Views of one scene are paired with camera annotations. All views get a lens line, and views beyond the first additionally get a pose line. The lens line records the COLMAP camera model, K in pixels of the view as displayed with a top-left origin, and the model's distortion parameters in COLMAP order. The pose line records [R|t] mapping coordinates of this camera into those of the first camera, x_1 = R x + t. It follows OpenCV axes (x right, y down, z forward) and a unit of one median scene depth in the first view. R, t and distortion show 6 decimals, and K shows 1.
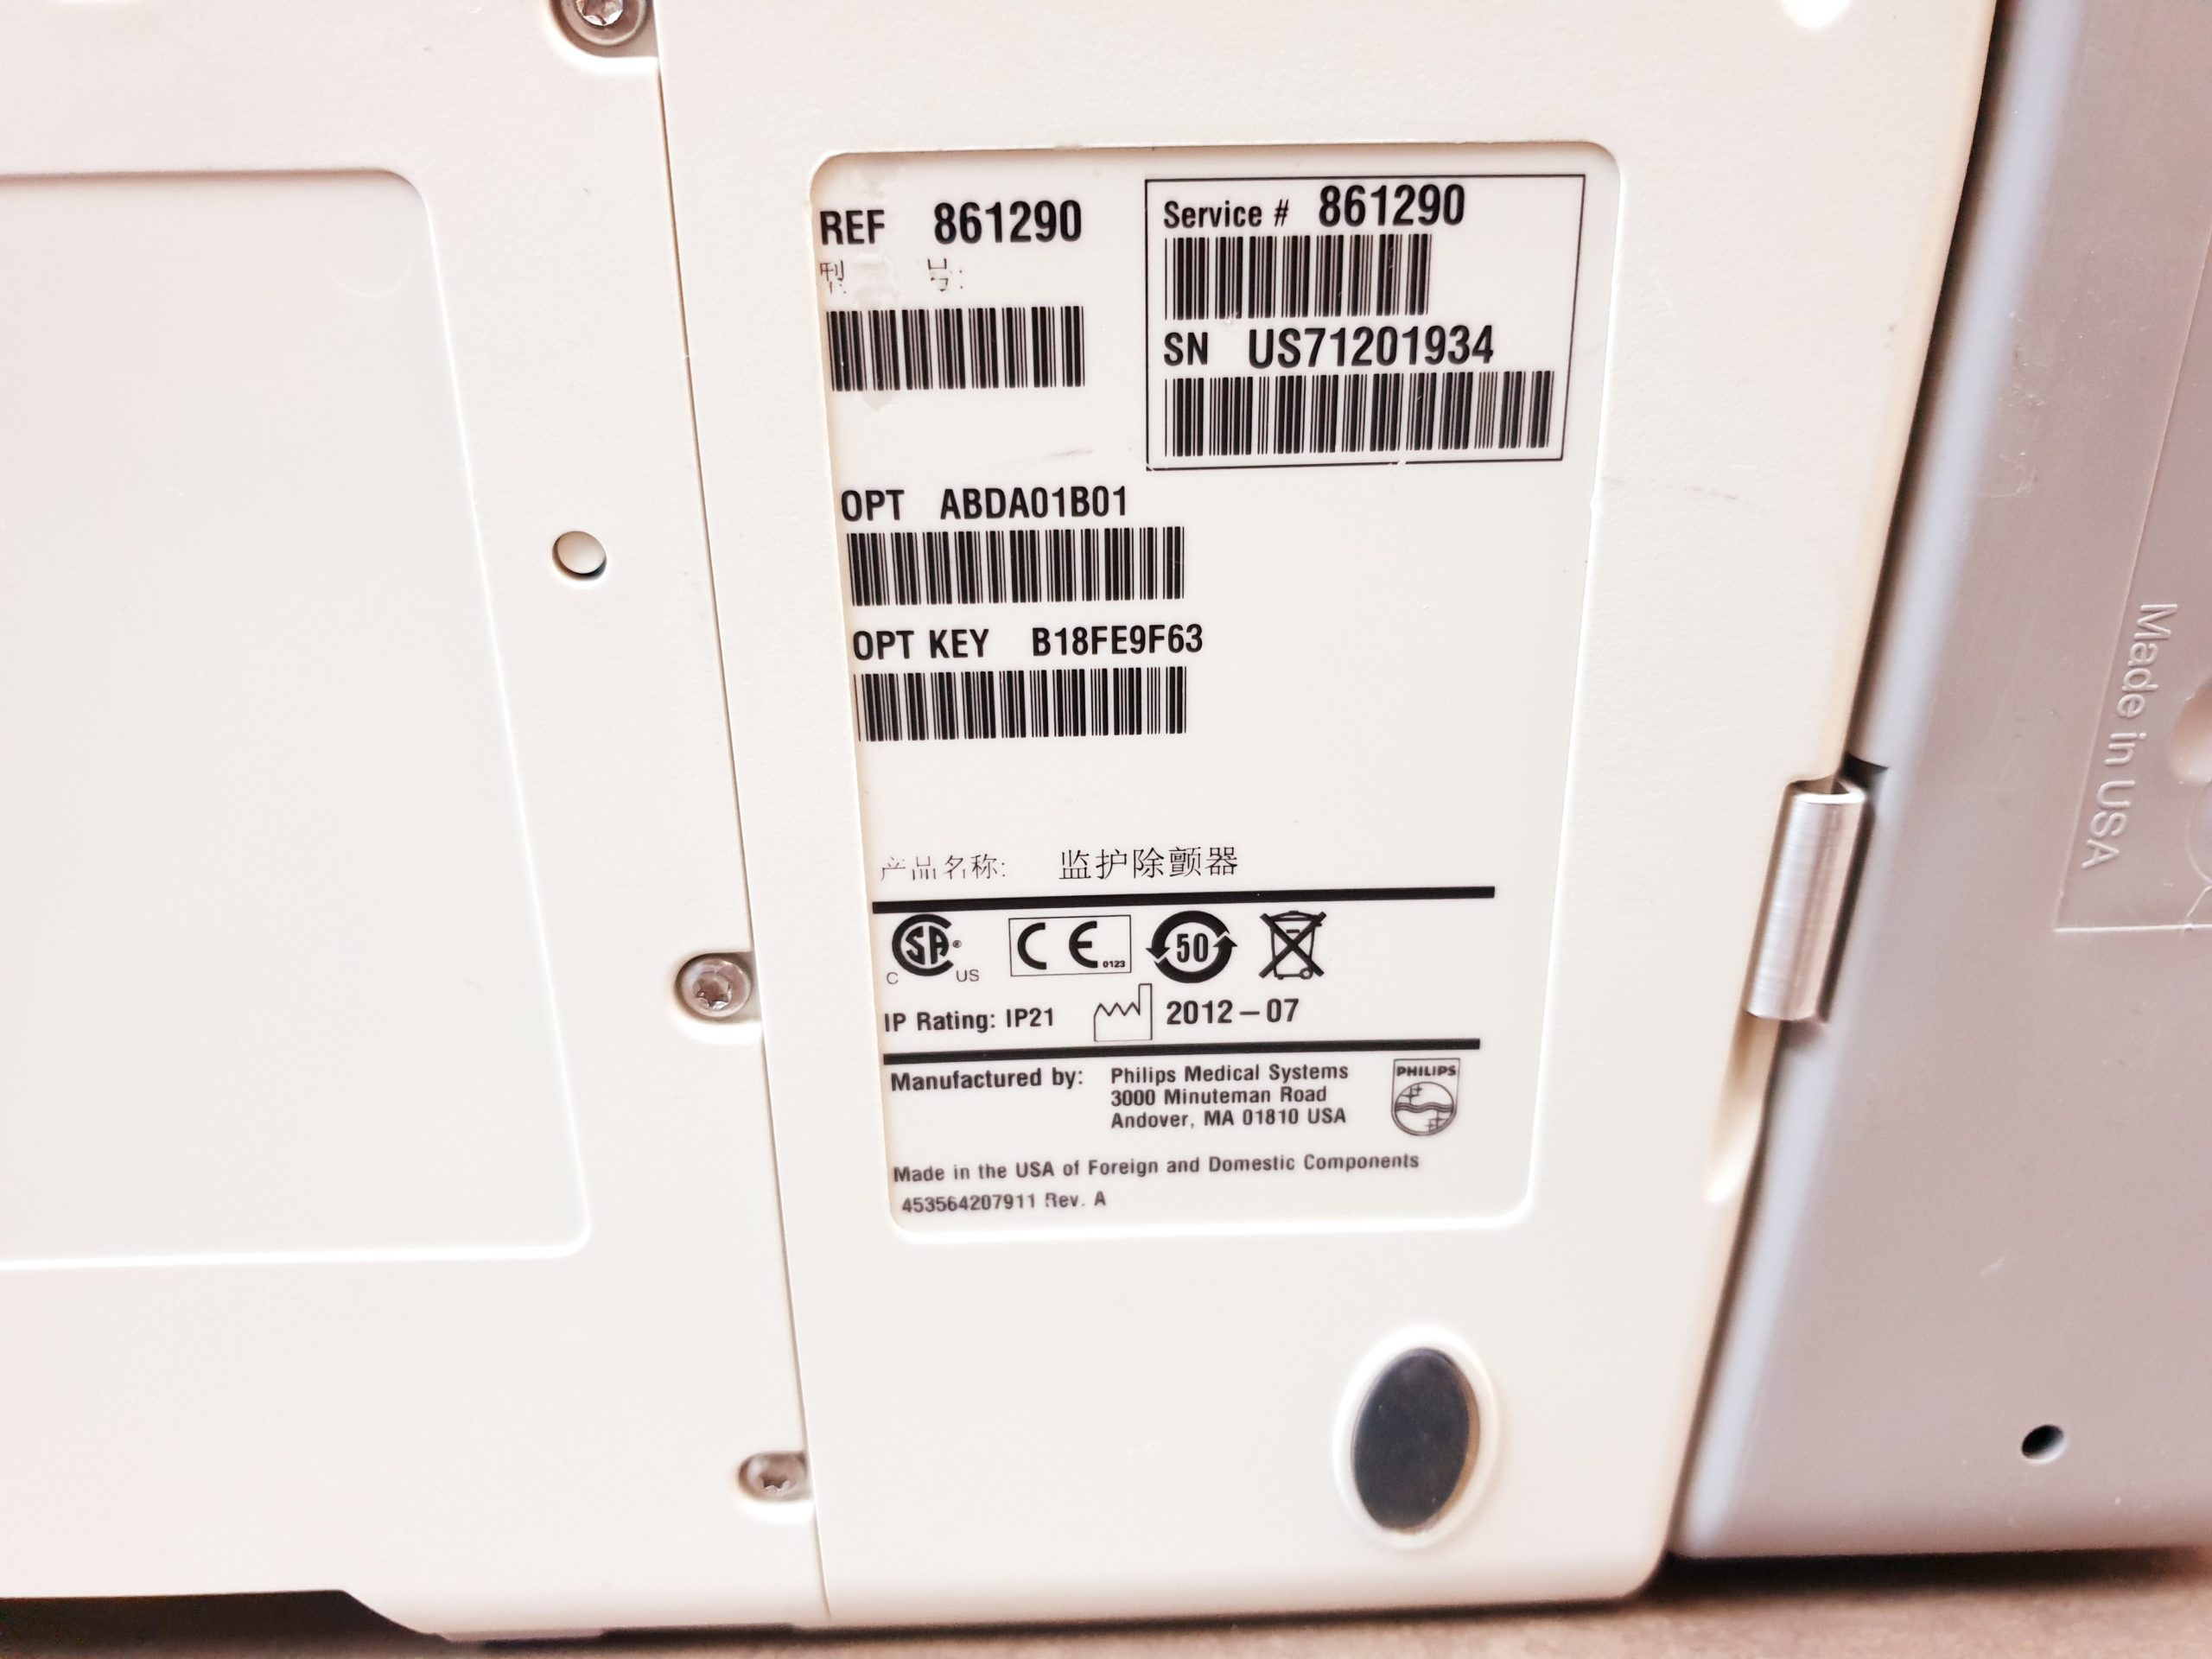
lens RADIAL K [[1686.4, 0, 1112.7], [0, 1686.4, 838.5], [0, 0, 1]] dist [-0.034884, 0.045181]
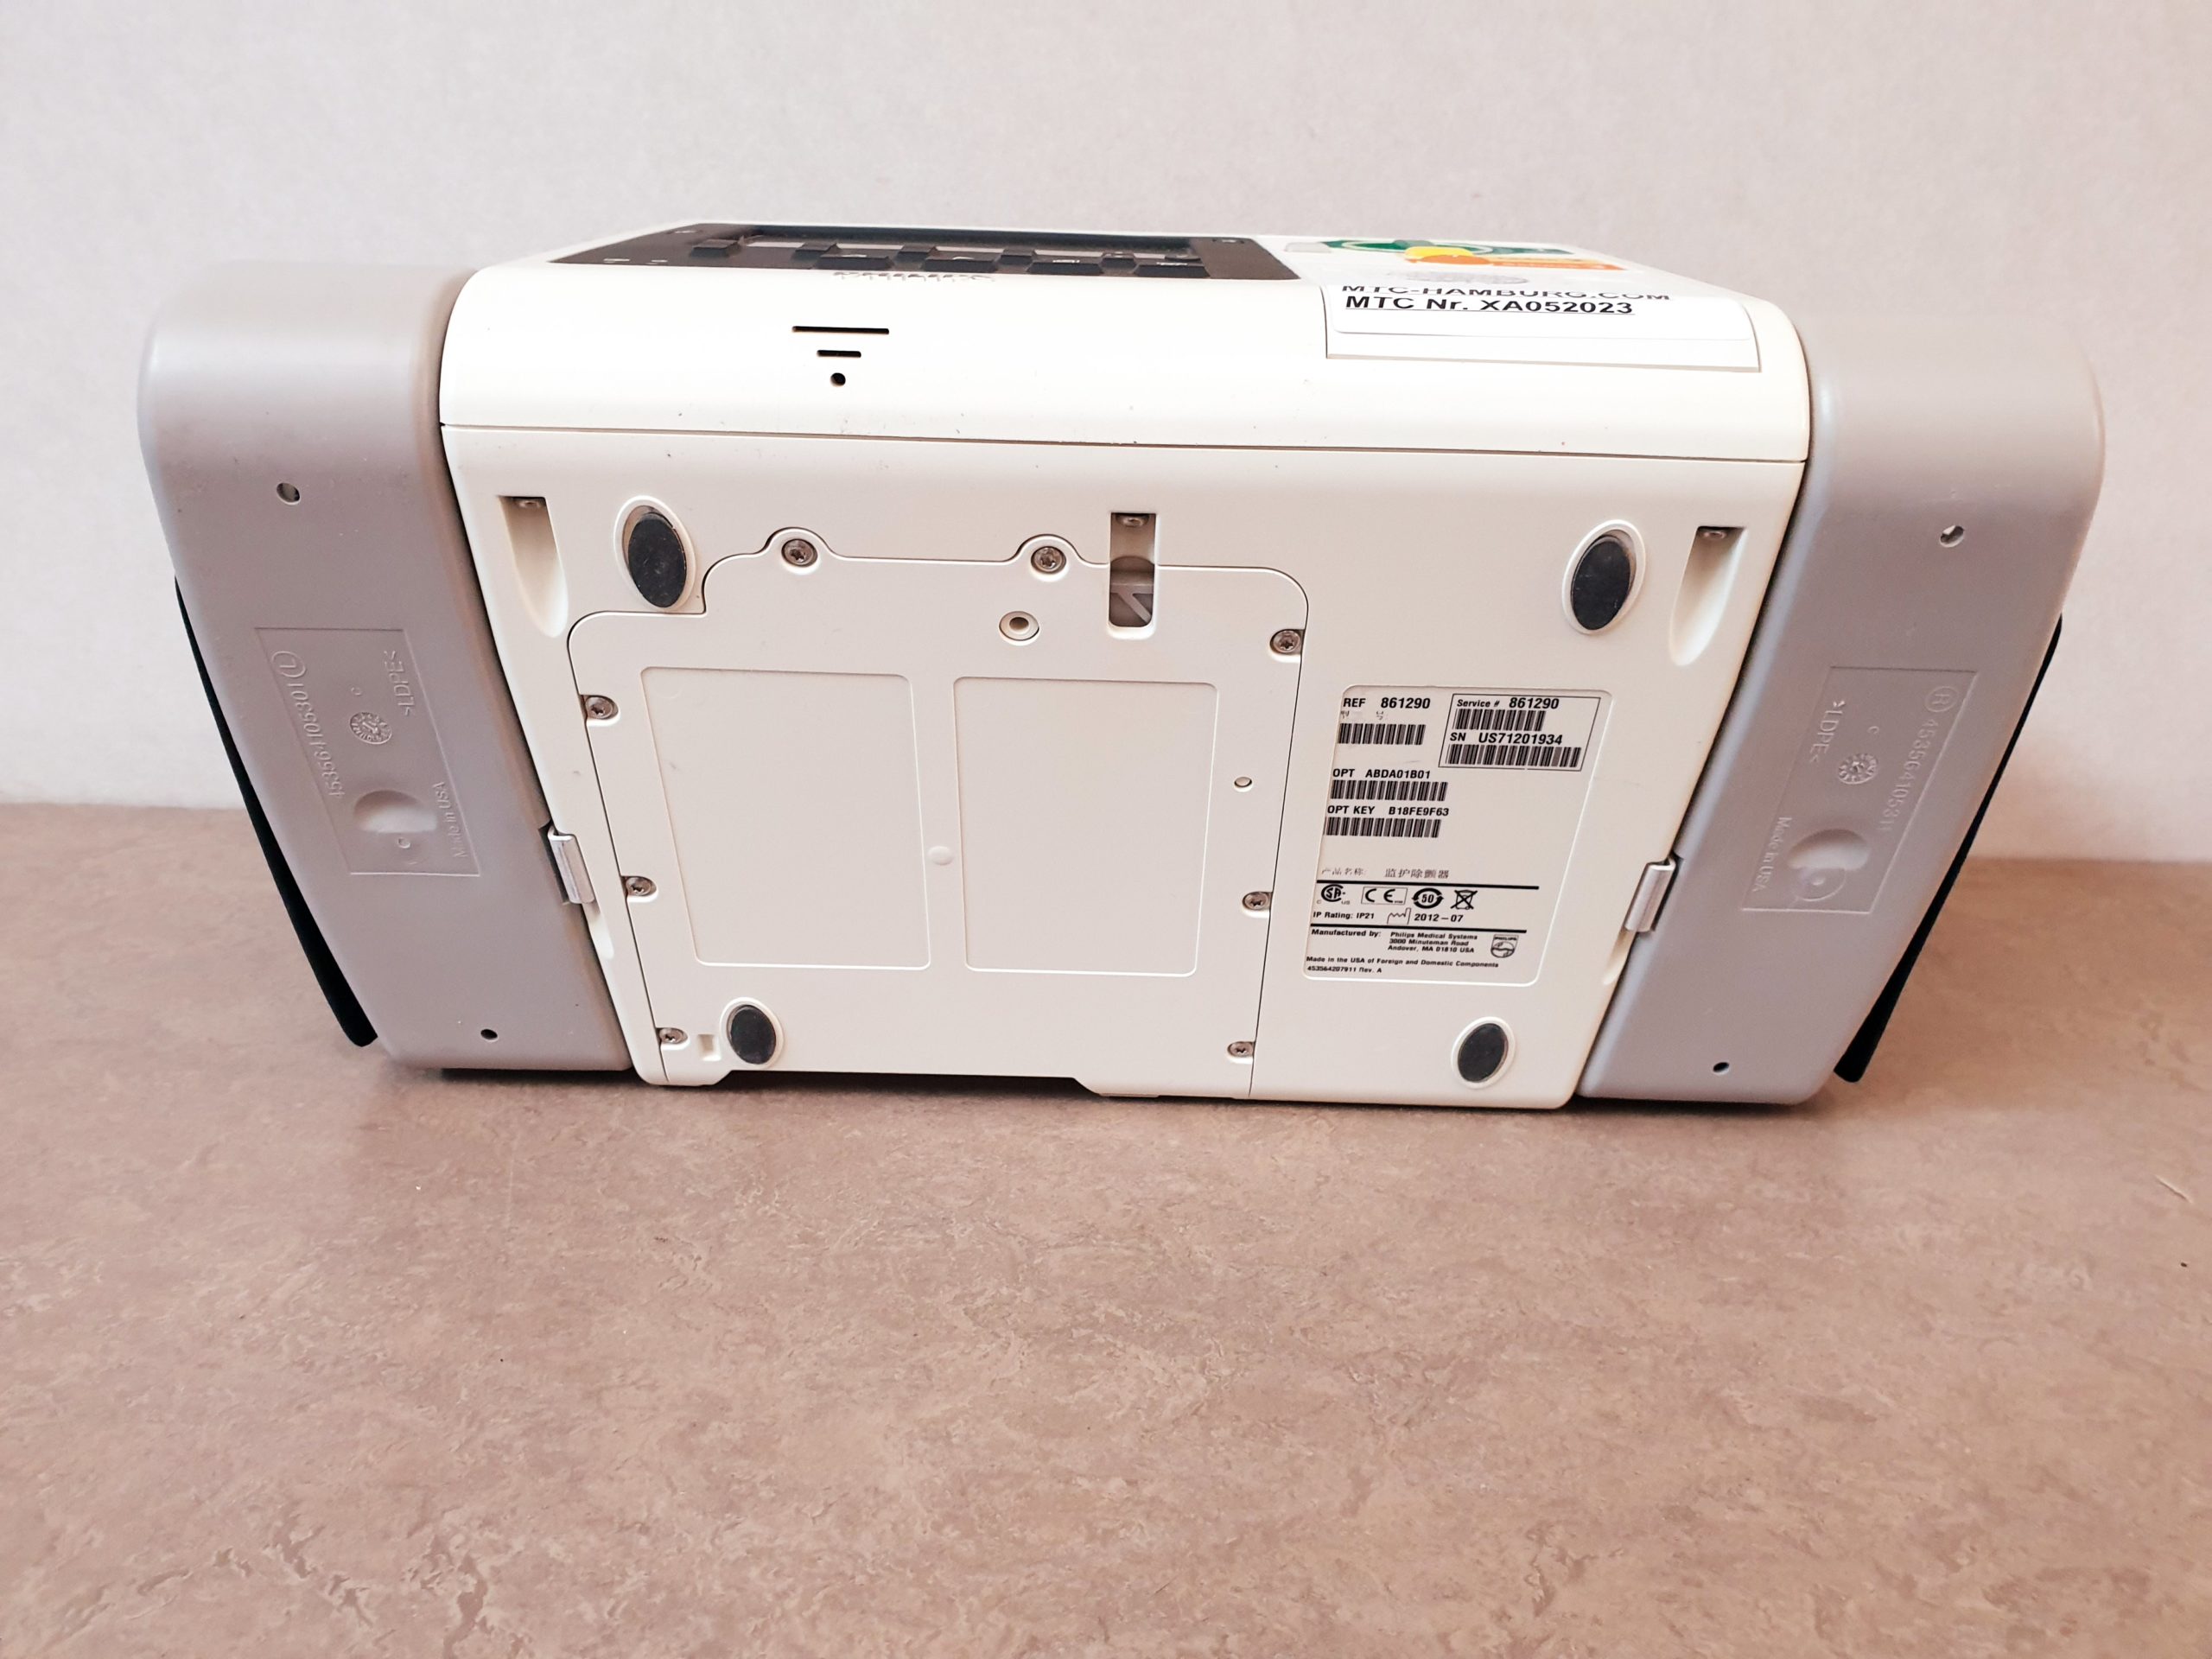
lens RADIAL K [[1686.4, 0, 1112.2], [0, 1686.4, 836.9], [0, 0, 1]] dist [-0.034884, 0.045181]
pose [[0.998048, 0.060583, -0.015171, -0.471152], [-0.052274, 0.943266, 0.327896, -0.987584], [0.034175, -0.326463, 0.944592, -1.742233]]
